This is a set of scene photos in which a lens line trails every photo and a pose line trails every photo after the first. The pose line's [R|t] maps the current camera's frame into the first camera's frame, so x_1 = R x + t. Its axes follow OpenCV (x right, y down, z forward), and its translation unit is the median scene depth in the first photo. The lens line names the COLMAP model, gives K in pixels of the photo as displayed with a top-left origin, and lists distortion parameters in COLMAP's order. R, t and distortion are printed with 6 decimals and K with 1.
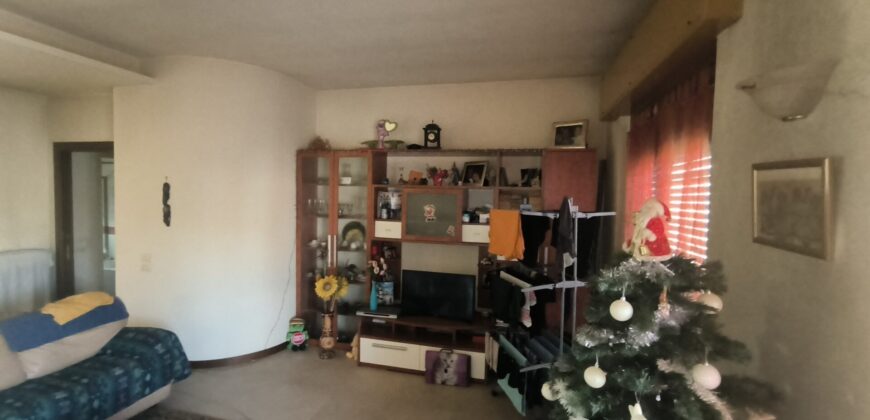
lens RADIAL K [[377.8, 0, 435.0], [0, 377.8, 210.0], [0, 0, 1]] dist [0.000383, 0.001065]
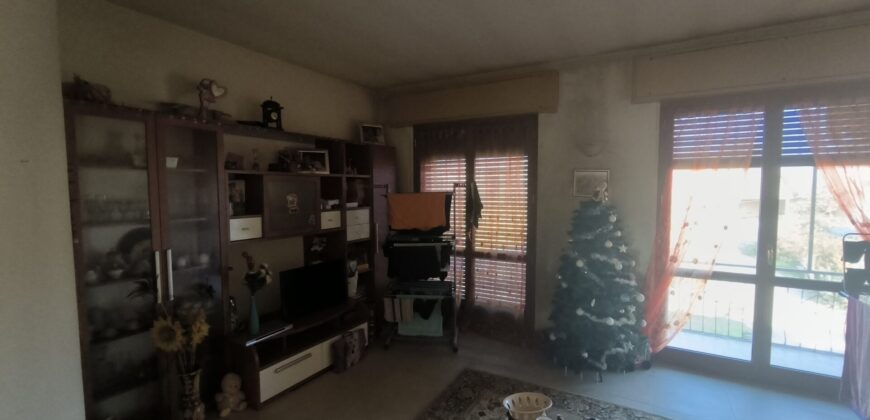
lens RADIAL K [[377.8, 0, 435.0], [0, 377.8, 210.0], [0, 0, 1]] dist [0.000383, 0.001065]
pose [[0.290625, -0.077910, 0.953660, -0.757760], [0.058814, 0.996249, 0.063466, -0.012276], [-0.955028, 0.037644, 0.294117, 0.407921]]
